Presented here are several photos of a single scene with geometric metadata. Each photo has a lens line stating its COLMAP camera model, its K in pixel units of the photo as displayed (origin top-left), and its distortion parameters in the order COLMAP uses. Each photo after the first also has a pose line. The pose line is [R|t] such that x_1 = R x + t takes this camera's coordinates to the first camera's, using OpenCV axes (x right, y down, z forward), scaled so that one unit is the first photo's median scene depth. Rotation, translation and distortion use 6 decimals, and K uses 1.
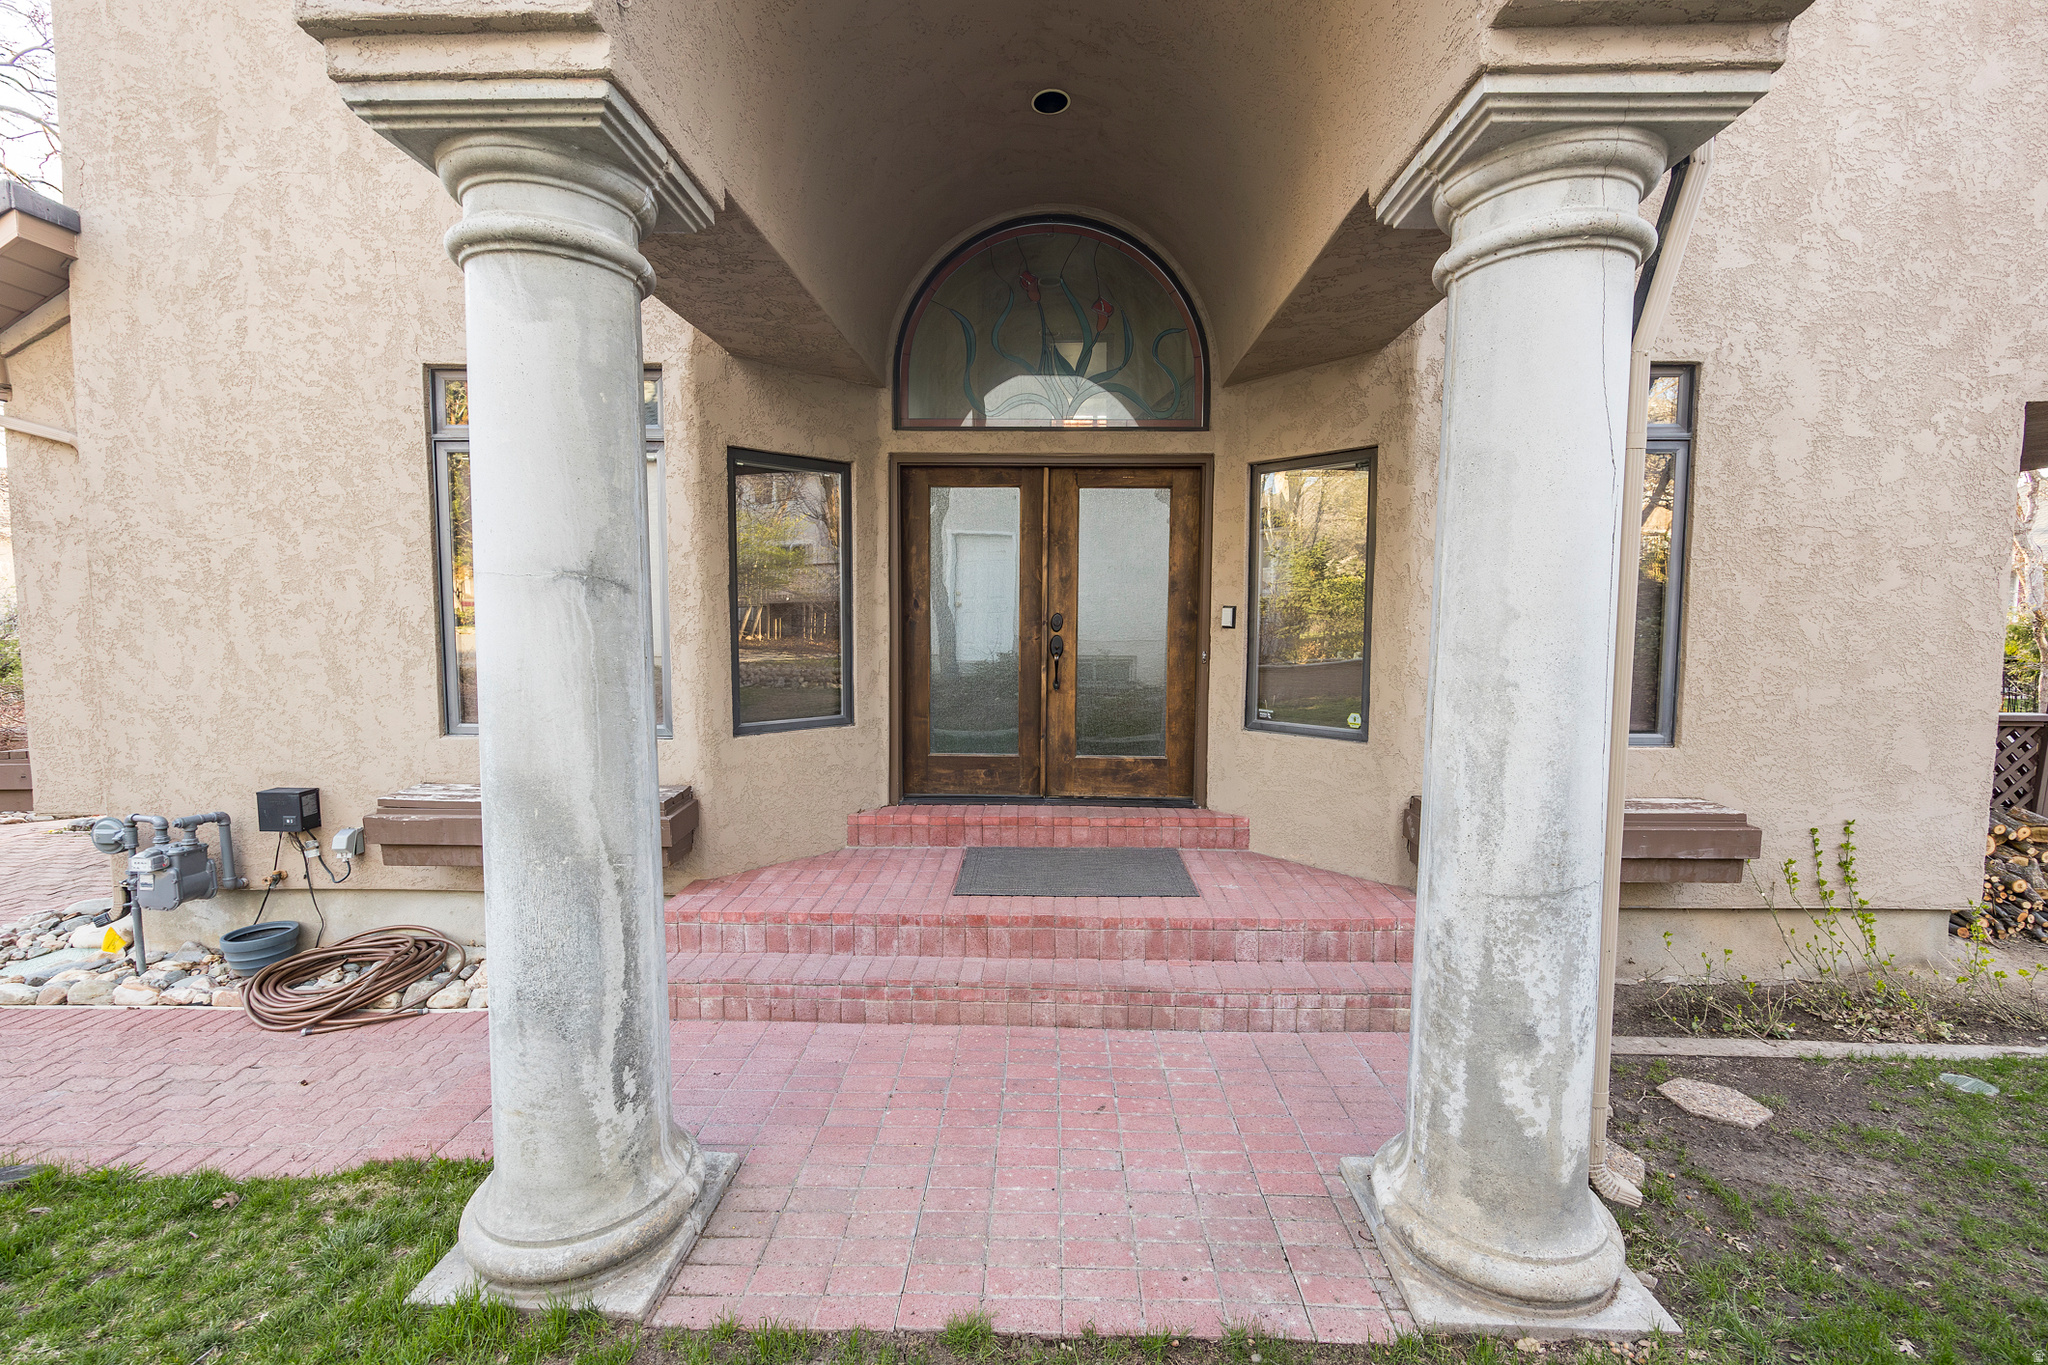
lens RADIAL K [[828.2, 0, 1024.0], [0, 828.2, 682.5], [0, 0, 1]] dist [-0.000572, 0.000103]
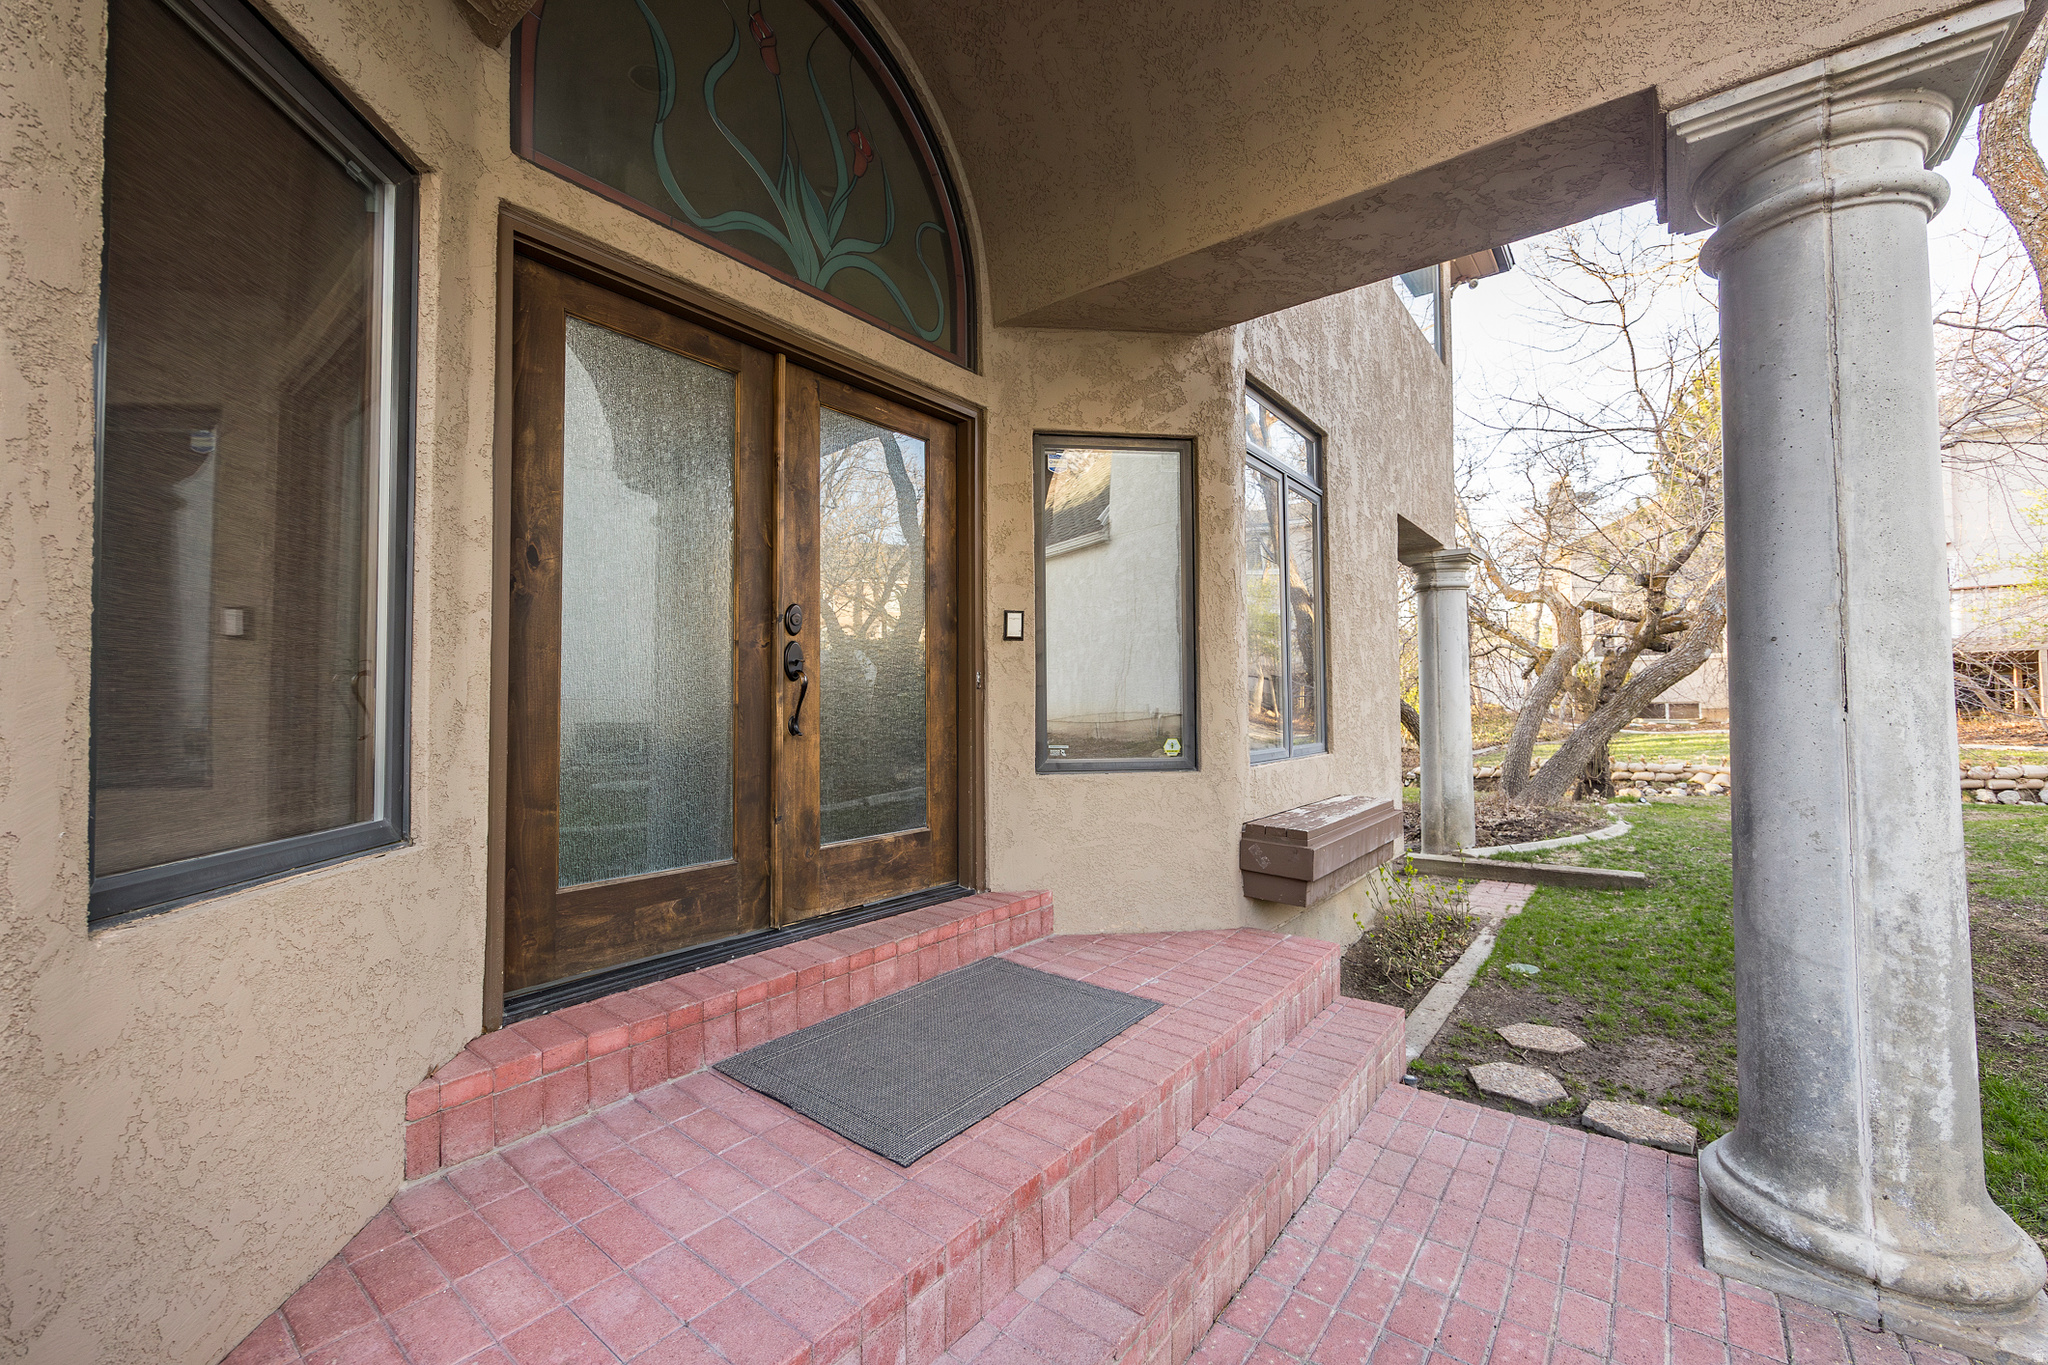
lens RADIAL K [[828.2, 0, 1024.0], [0, 828.2, 682.5], [0, 0, 1]] dist [-0.000572, 0.000103]
pose [[0.589039, 0.012997, 0.808000, -0.358045], [0.070340, 0.995251, -0.067288, 0.024092], [-0.805037, 0.096470, 0.585328, 0.565107]]
